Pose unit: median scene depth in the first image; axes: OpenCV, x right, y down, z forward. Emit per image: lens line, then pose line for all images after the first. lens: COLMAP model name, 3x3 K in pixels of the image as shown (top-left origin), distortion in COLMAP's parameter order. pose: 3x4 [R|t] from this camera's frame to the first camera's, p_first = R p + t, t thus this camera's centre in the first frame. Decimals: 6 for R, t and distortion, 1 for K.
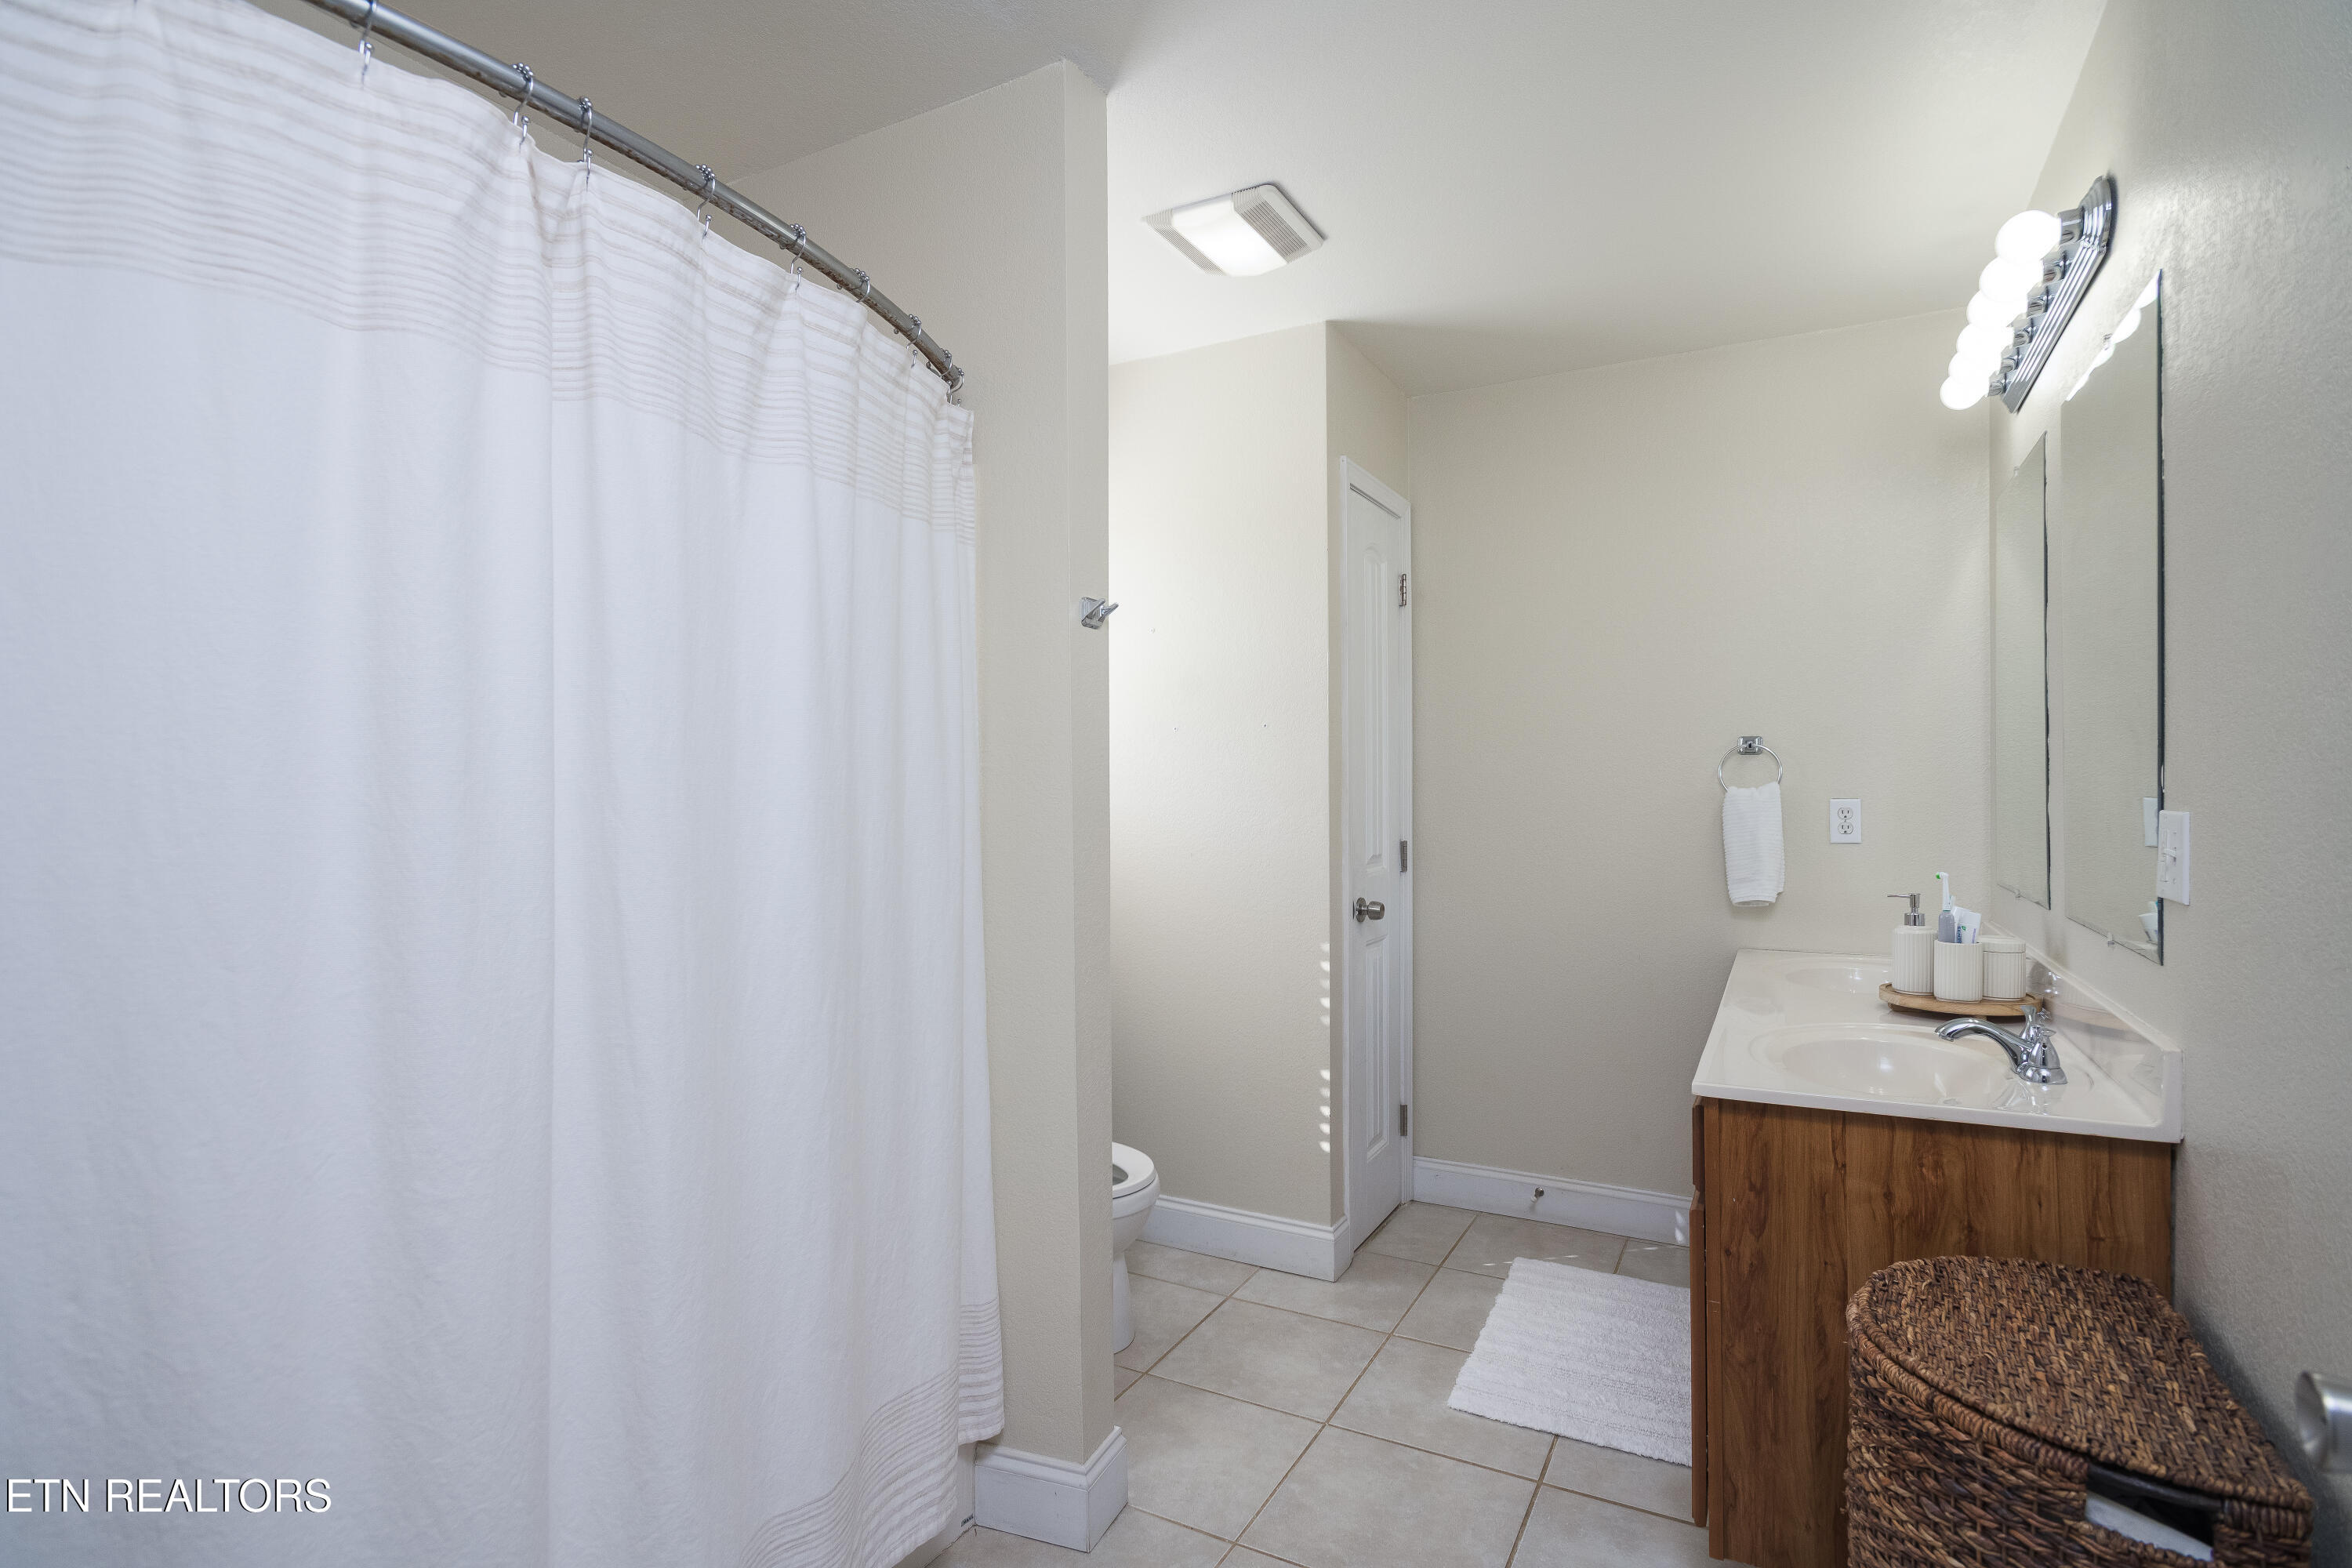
lens RADIAL K [[1143.4, 0, 1179.6], [0, 1143.4, 790.0], [0, 0, 1]] dist [-0.013040, 0.002921]
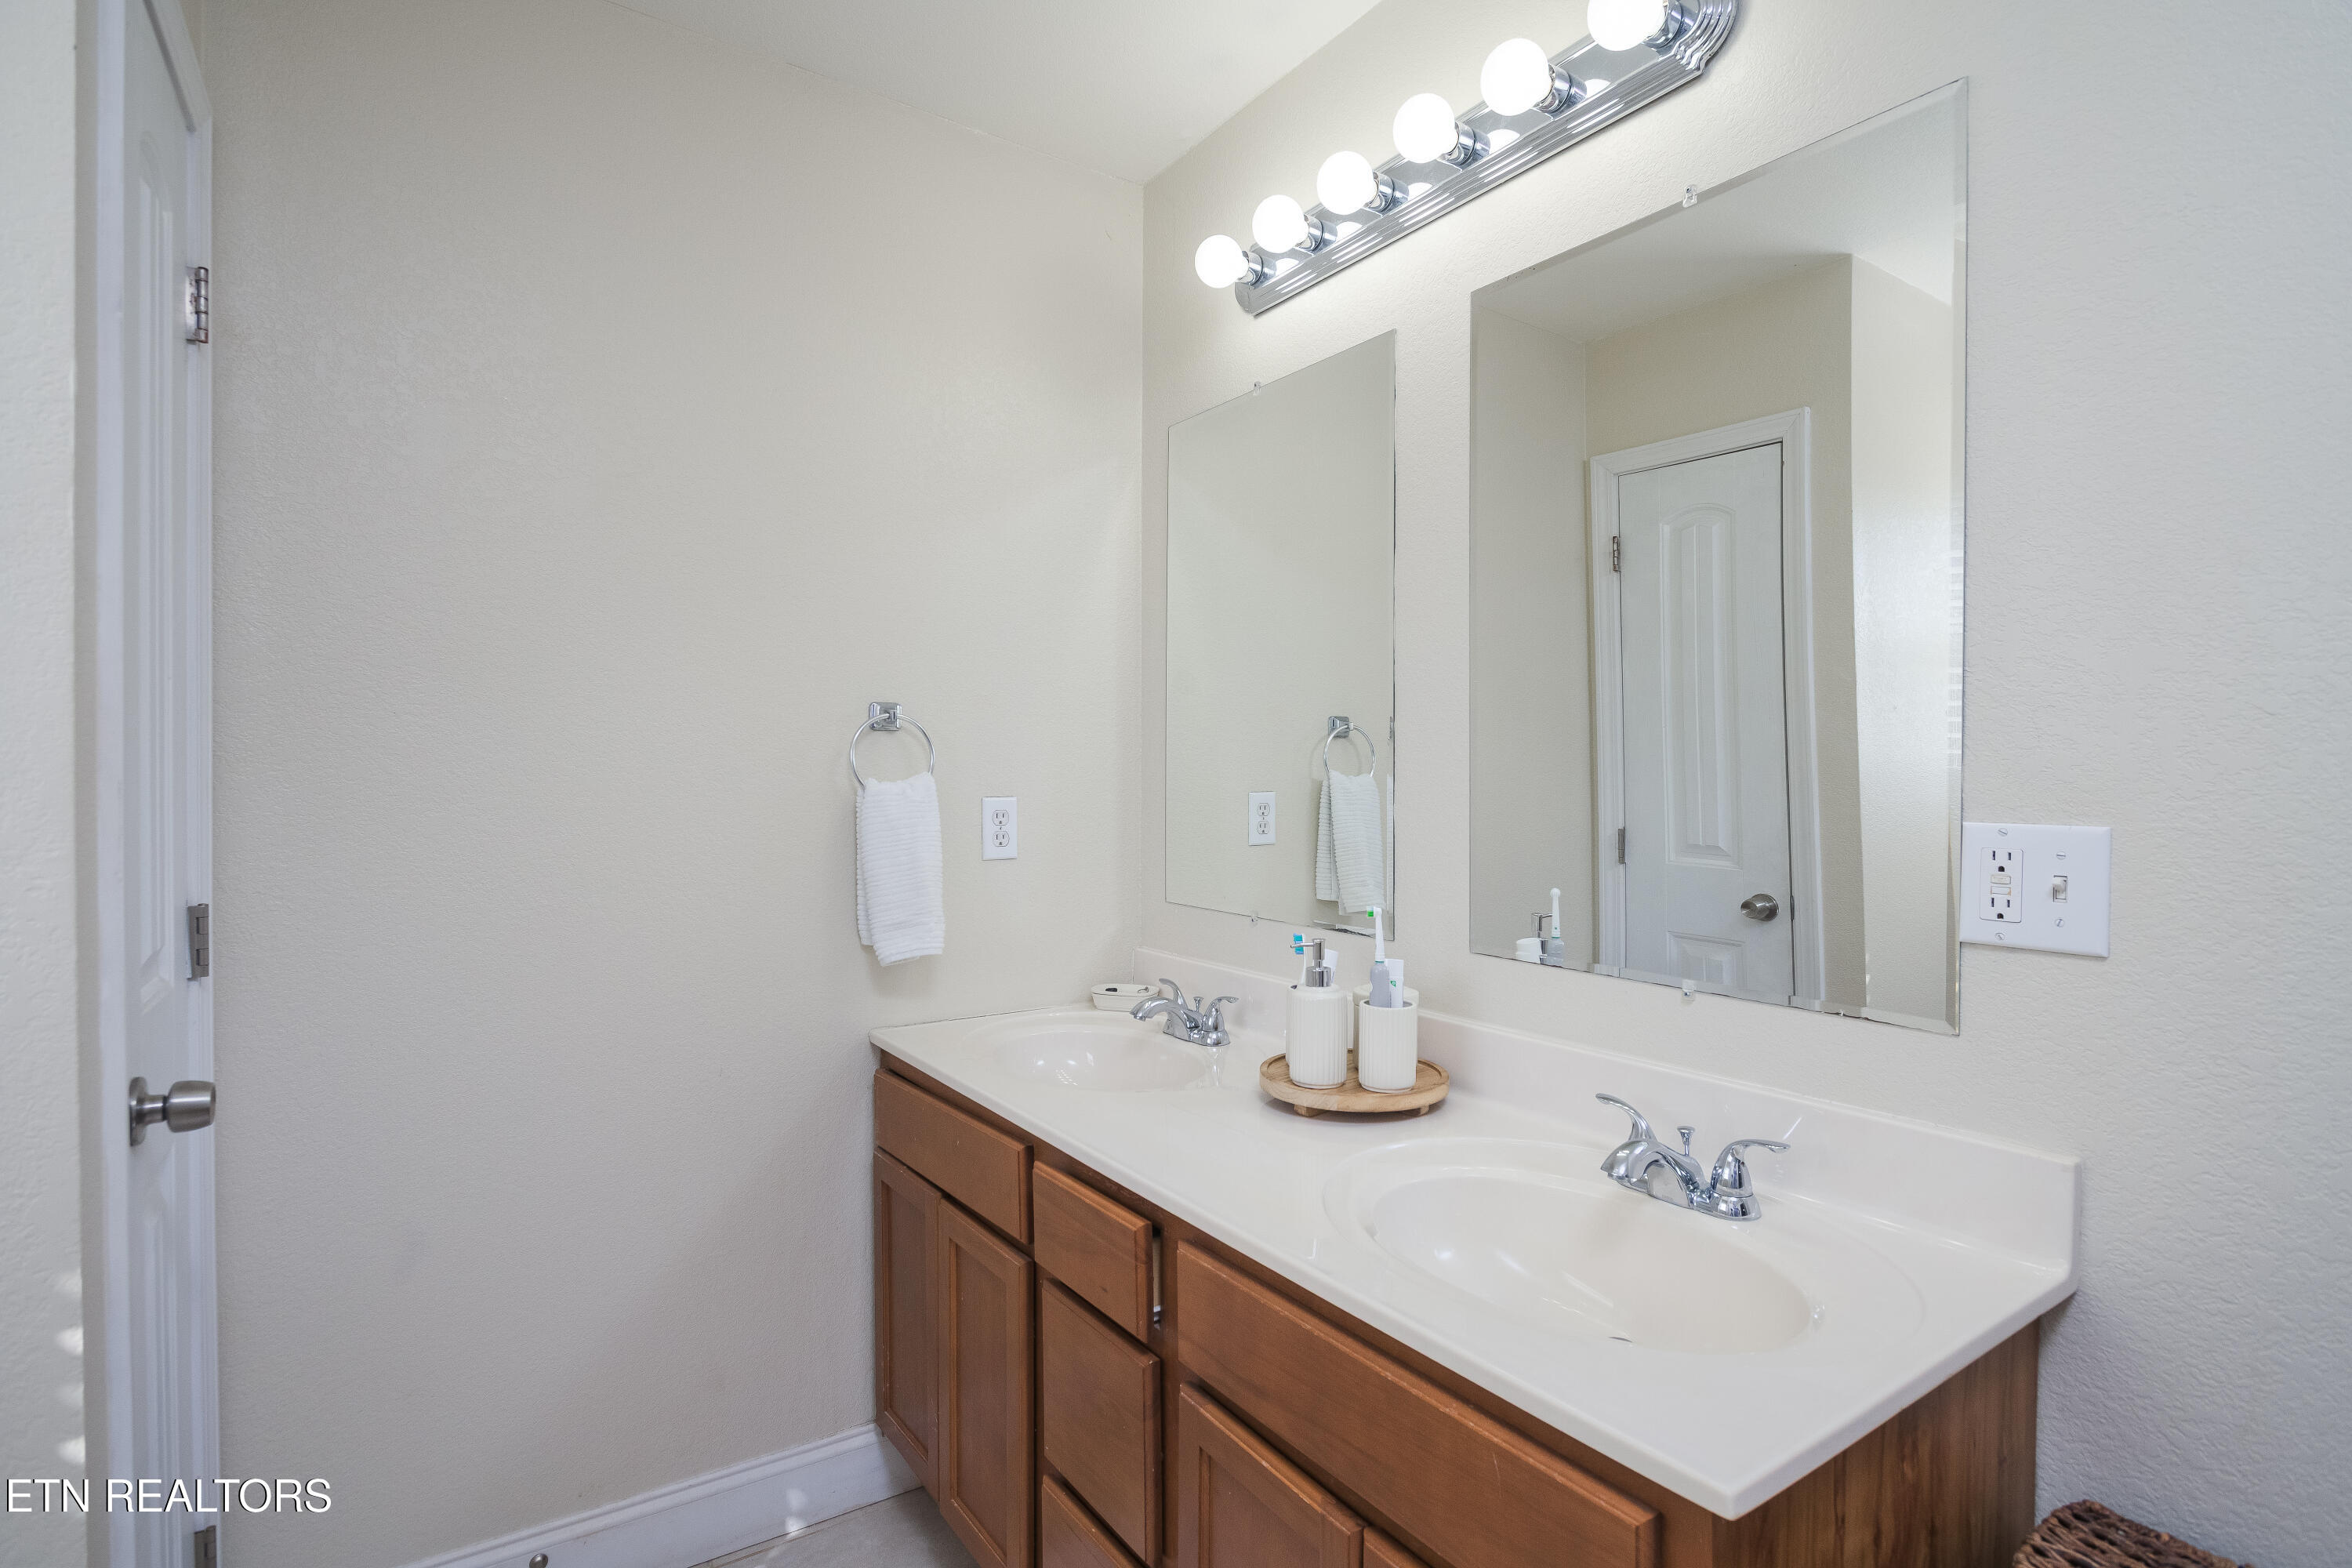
lens RADIAL K [[1143.4, 0, 1109.1], [0, 1143.4, 787.8], [0, 0, 1]] dist [-0.013040, 0.002921]
pose [[0.467406, -0.003155, 0.884037, -0.018051], [-0.006711, 0.999952, 0.007117, -0.003647], [-0.884017, -0.009259, 0.467362, 0.591908]]
